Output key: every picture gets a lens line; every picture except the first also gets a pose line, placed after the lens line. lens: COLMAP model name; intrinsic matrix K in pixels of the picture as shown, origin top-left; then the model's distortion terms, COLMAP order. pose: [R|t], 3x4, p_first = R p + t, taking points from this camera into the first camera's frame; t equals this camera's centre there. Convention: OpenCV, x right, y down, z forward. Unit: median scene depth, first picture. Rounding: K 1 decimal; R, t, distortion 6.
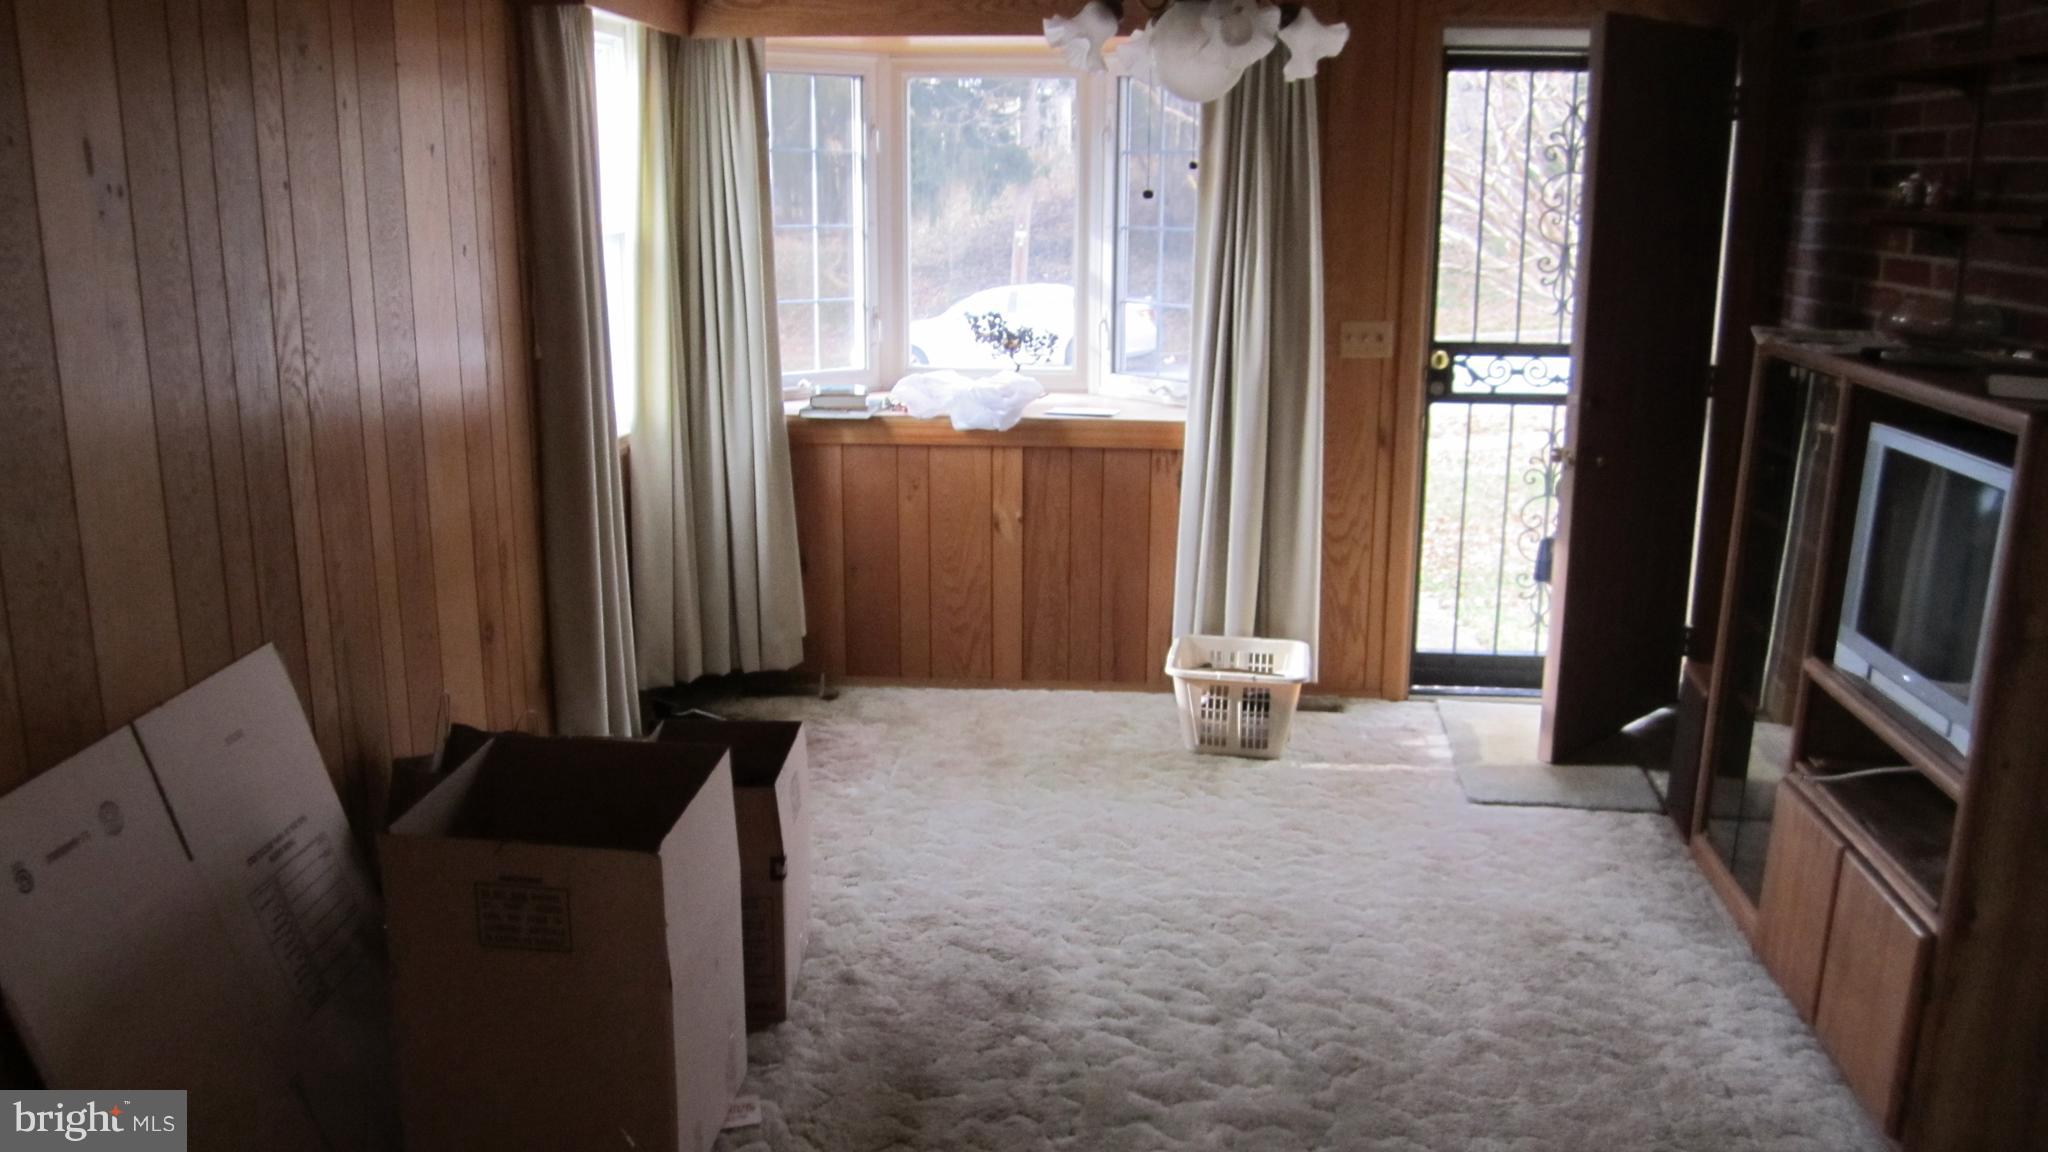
lens RADIAL K [[1693.7, 0, 1024.0], [0, 1693.7, 576.0], [0, 0, 1]] dist [-0.047579, 0.008889]
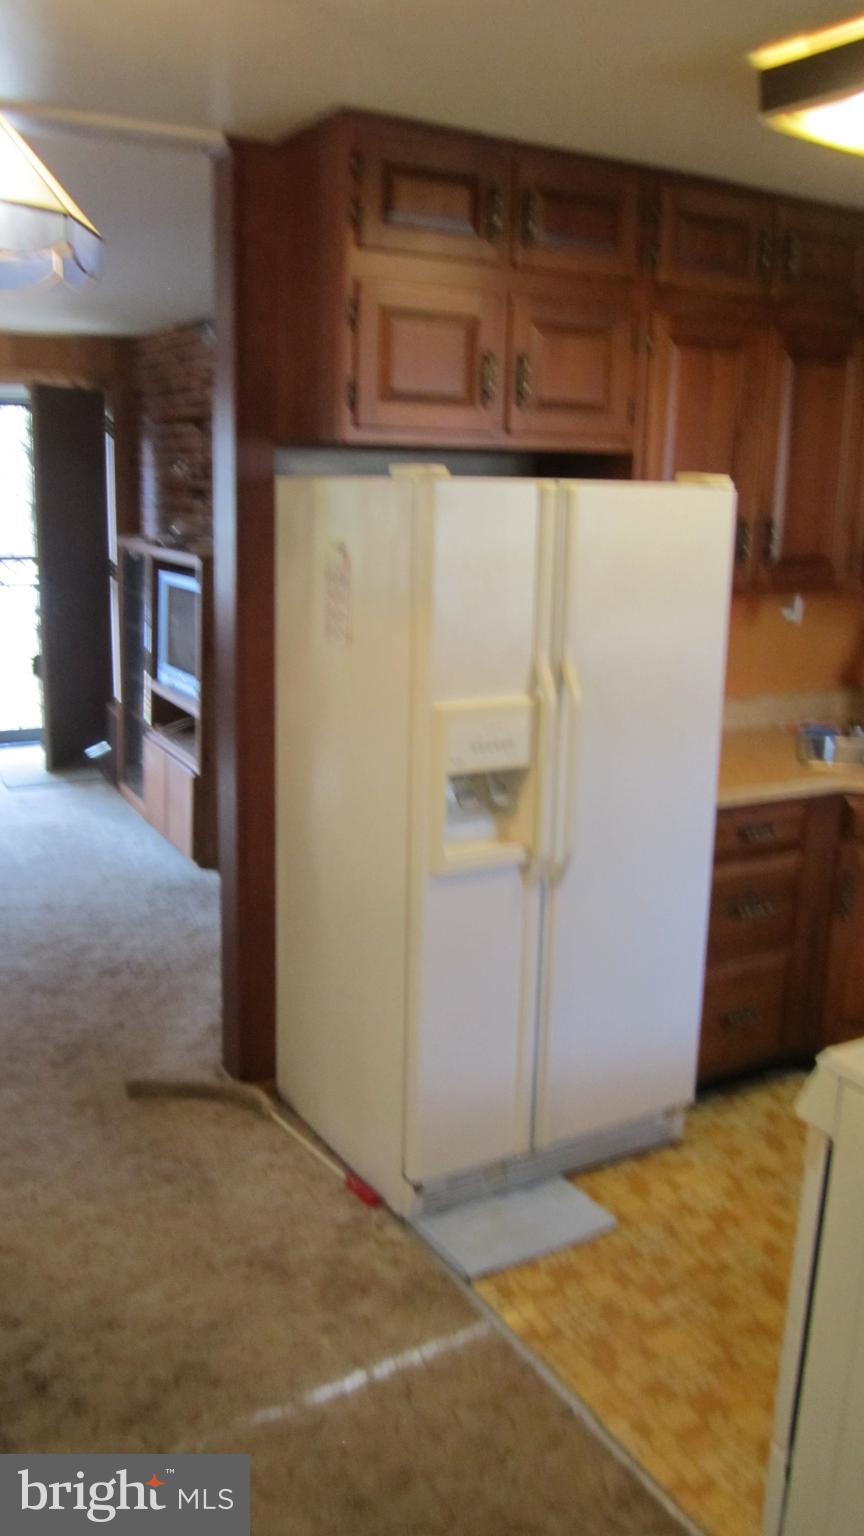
lens RADIAL K [[1270.3, 0, 432.0], [0, 1270.3, 768.0], [0, 0, 1]] dist [-0.047579, 0.008889]
pose [[0.829644, -0.105110, 0.548308, -0.151887], [0.100766, 0.994180, 0.038114, 0.130243], [-0.549123, 0.023629, 0.835407, -0.589047]]
